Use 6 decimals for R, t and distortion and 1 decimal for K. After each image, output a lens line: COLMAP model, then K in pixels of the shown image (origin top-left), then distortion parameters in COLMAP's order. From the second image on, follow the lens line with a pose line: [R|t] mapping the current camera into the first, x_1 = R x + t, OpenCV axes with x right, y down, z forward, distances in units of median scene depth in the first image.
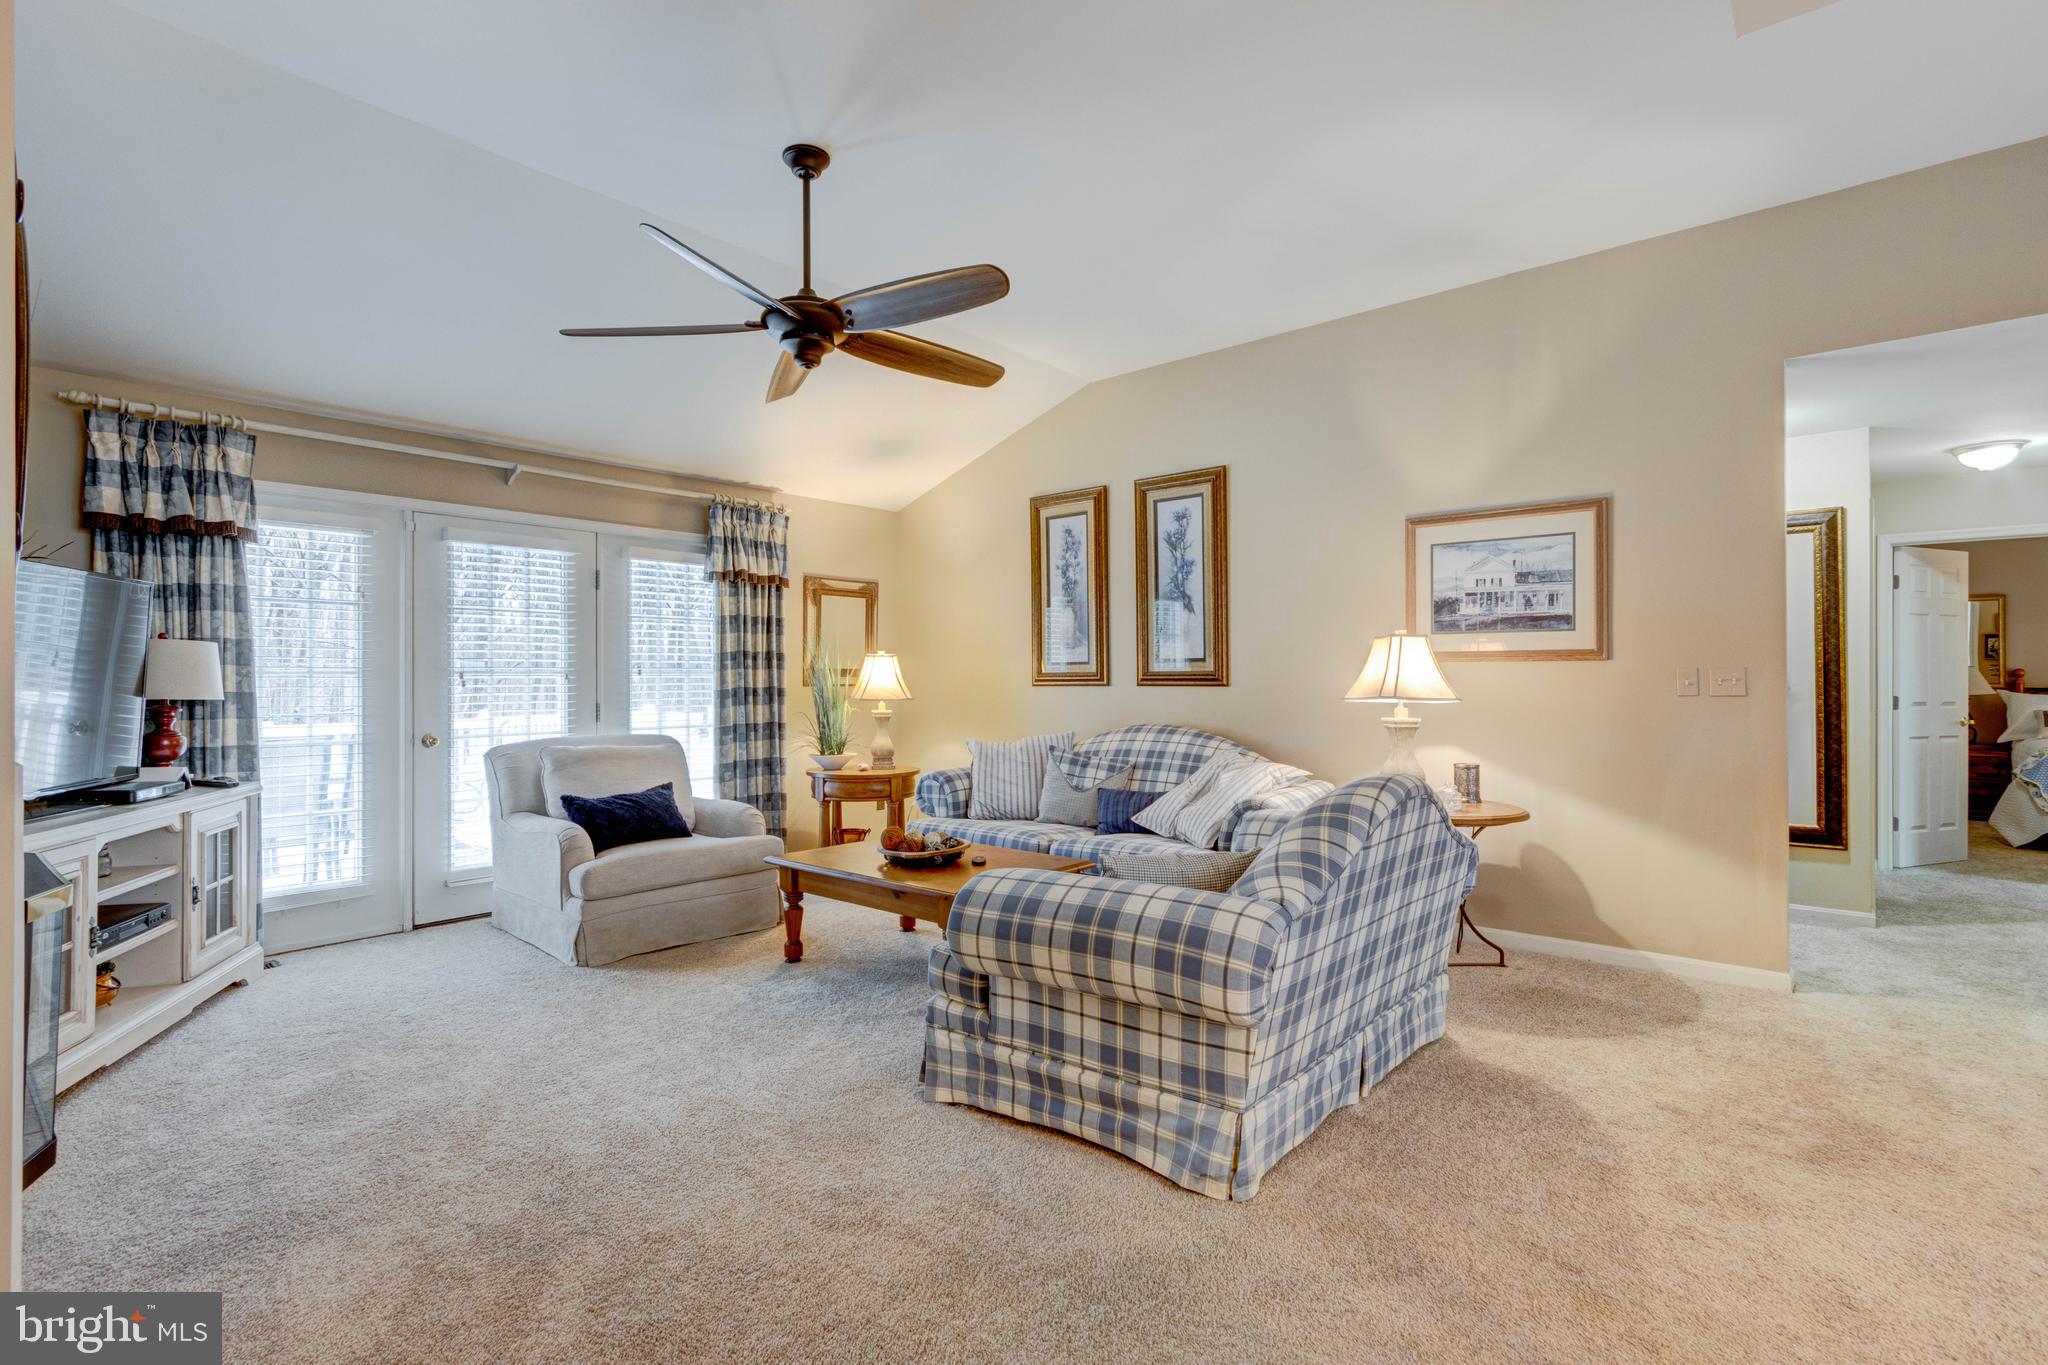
lens RADIAL K [[988.0, 0, 1024.0], [0, 988.0, 682.5], [0, 0, 1]] dist [0.011112, -0.000167]
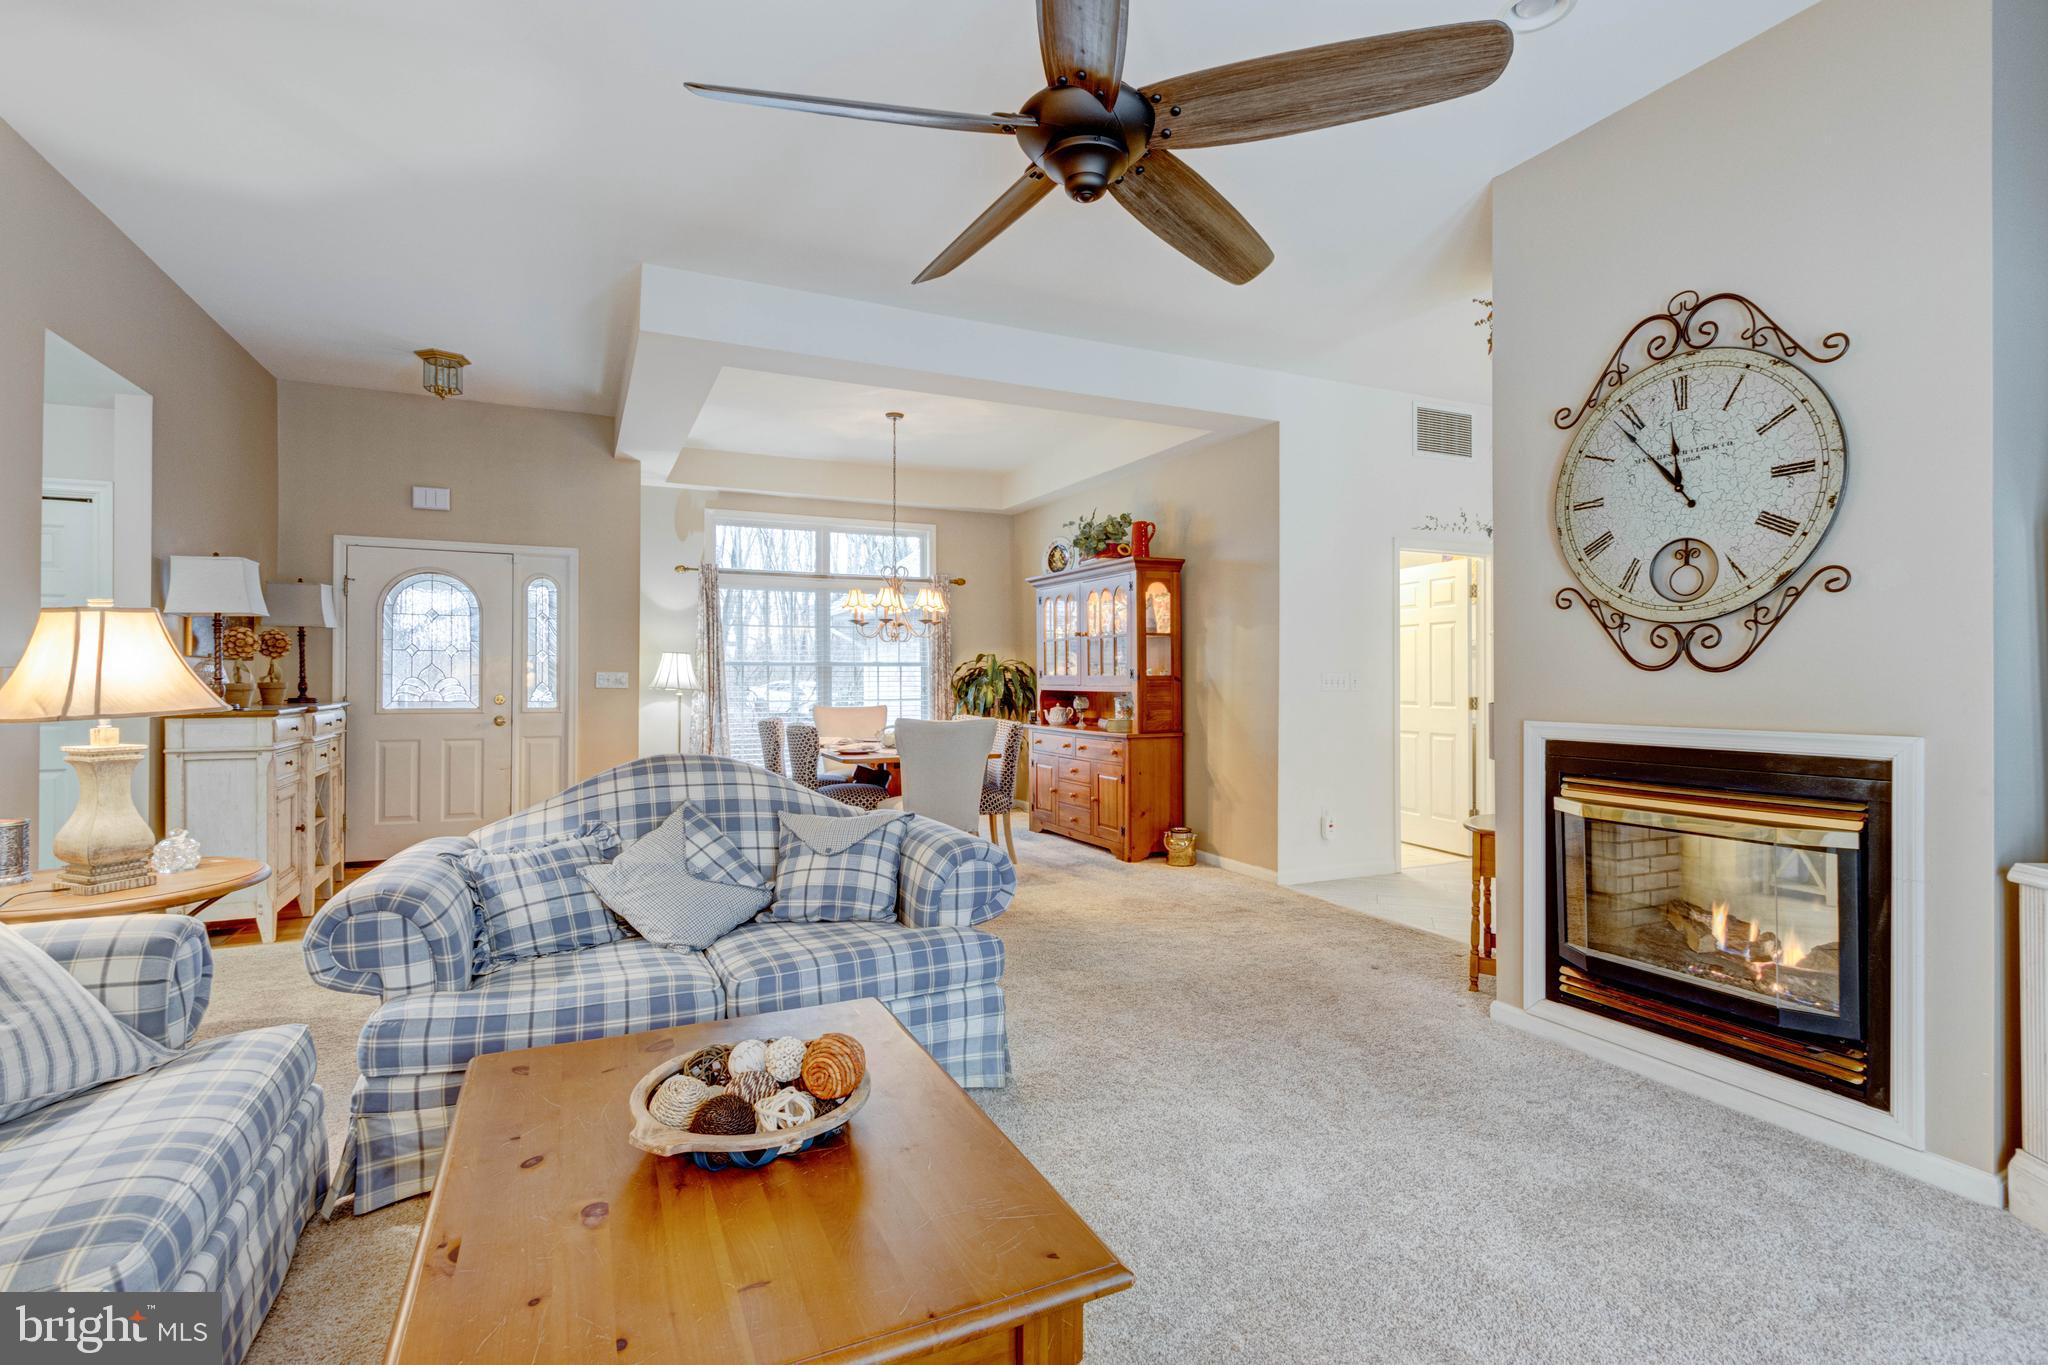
lens RADIAL K [[943.7, 0, 1047.5], [0, 943.7, 675.4], [0, 0, 1]] dist [0.001317, -0.000585]
pose [[-0.919249, 0.002091, 0.393671, -0.466024], [0.002969, 0.999994, 0.001622, -0.006179], [-0.393665, 0.002660, -0.919250, 1.609121]]
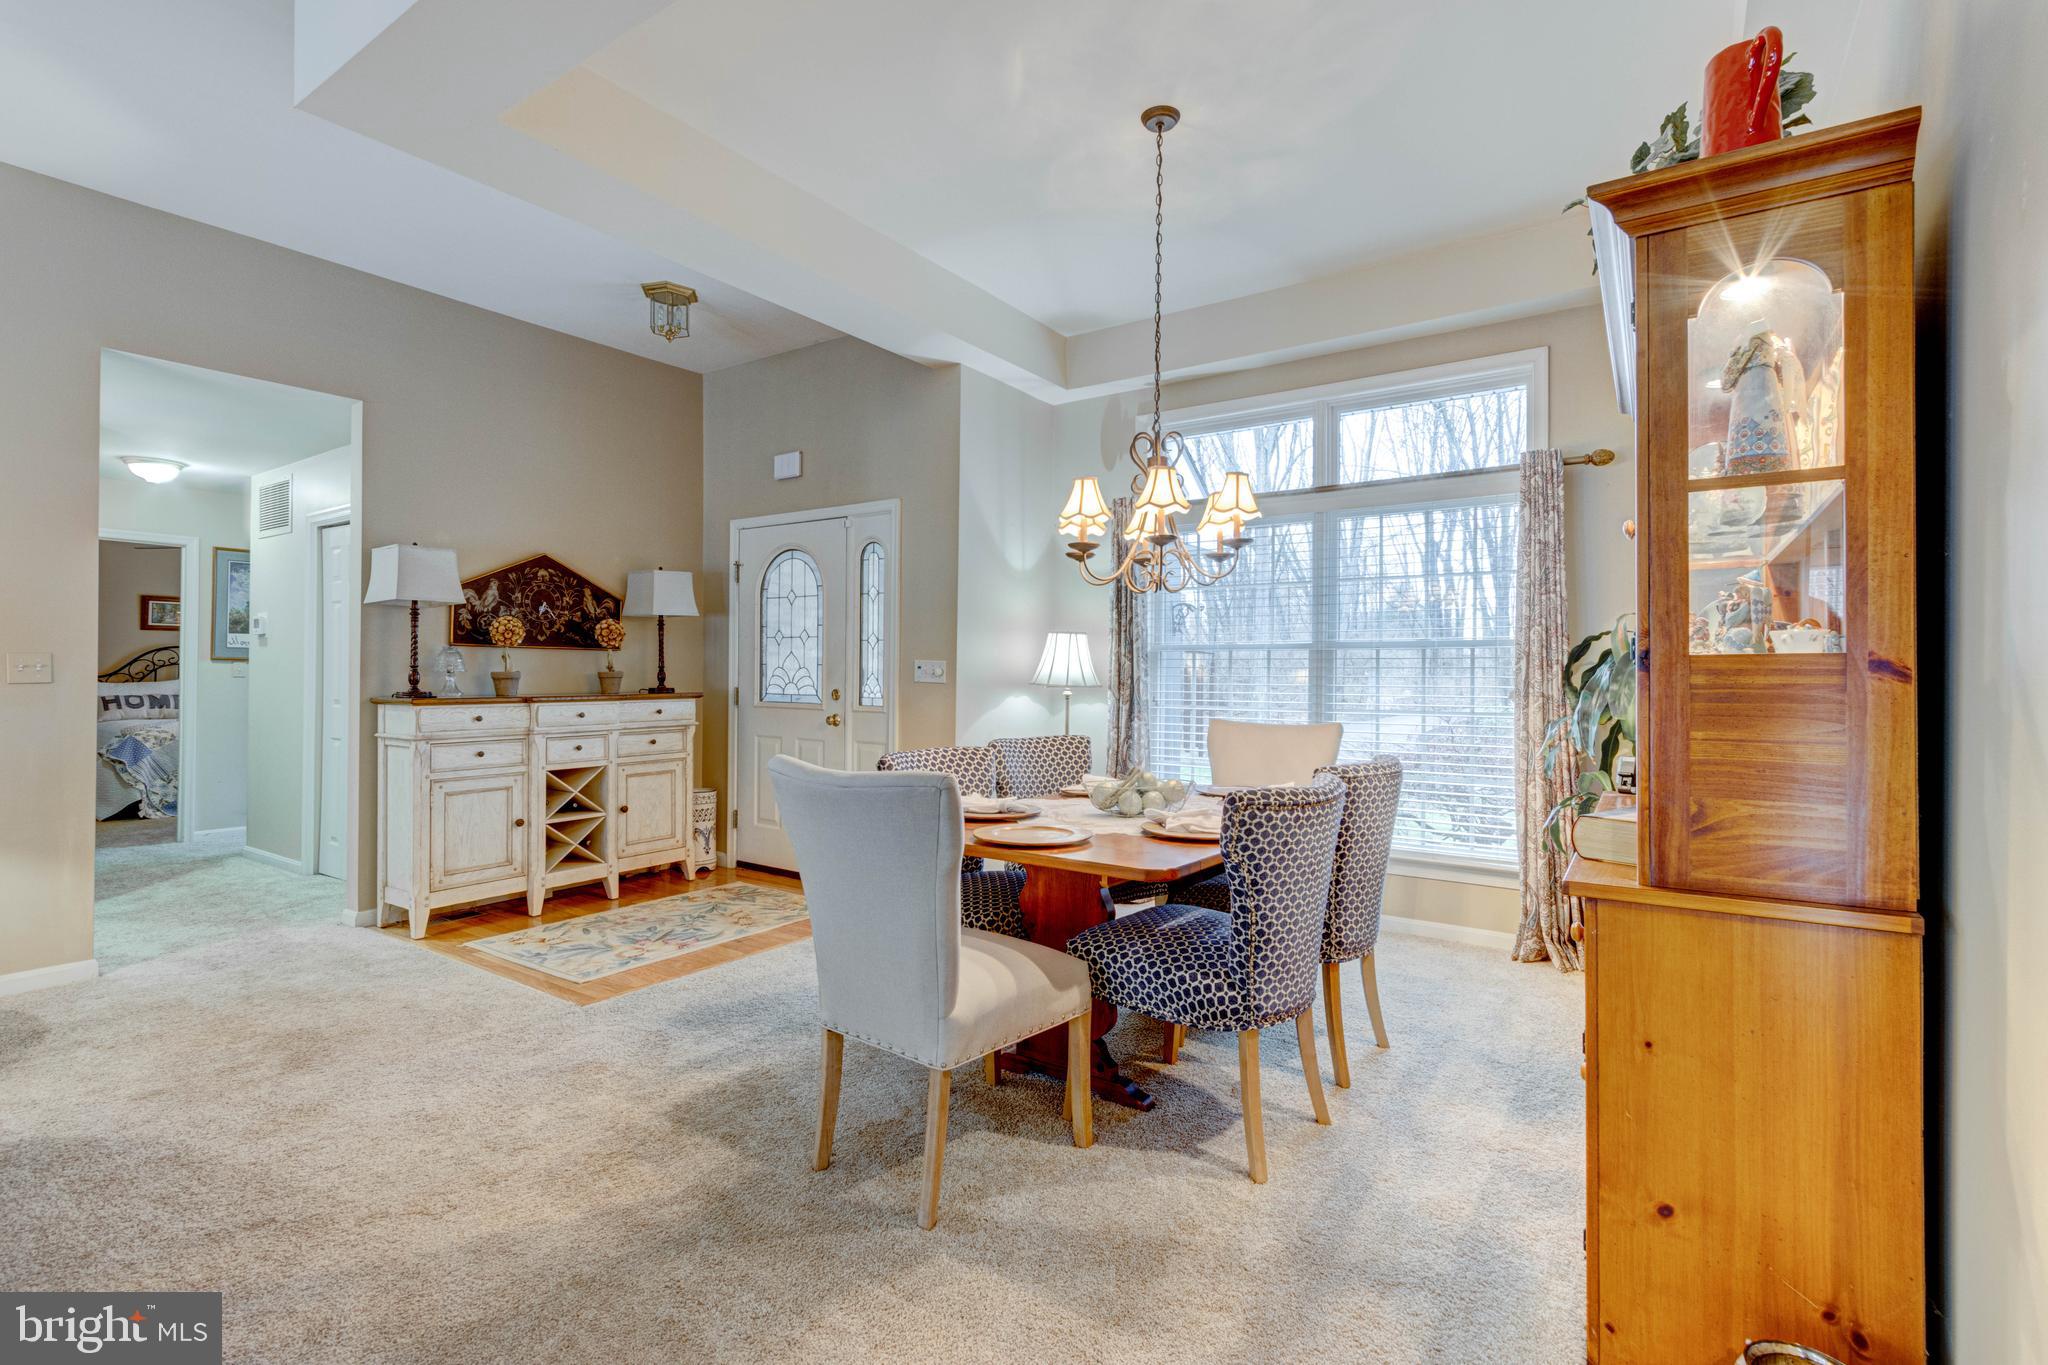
lens RADIAL K [[968.8, 0, 1032.2], [0, 968.8, 663.4], [0, 0, 1]] dist [0.004524, -0.000318]
pose [[-0.107994, 0.009791, 0.994103, -0.349366], [0.000547, 0.999952, -0.009789, 0.006174], [-0.994151, -0.000513, -0.107994, 0.190369]]
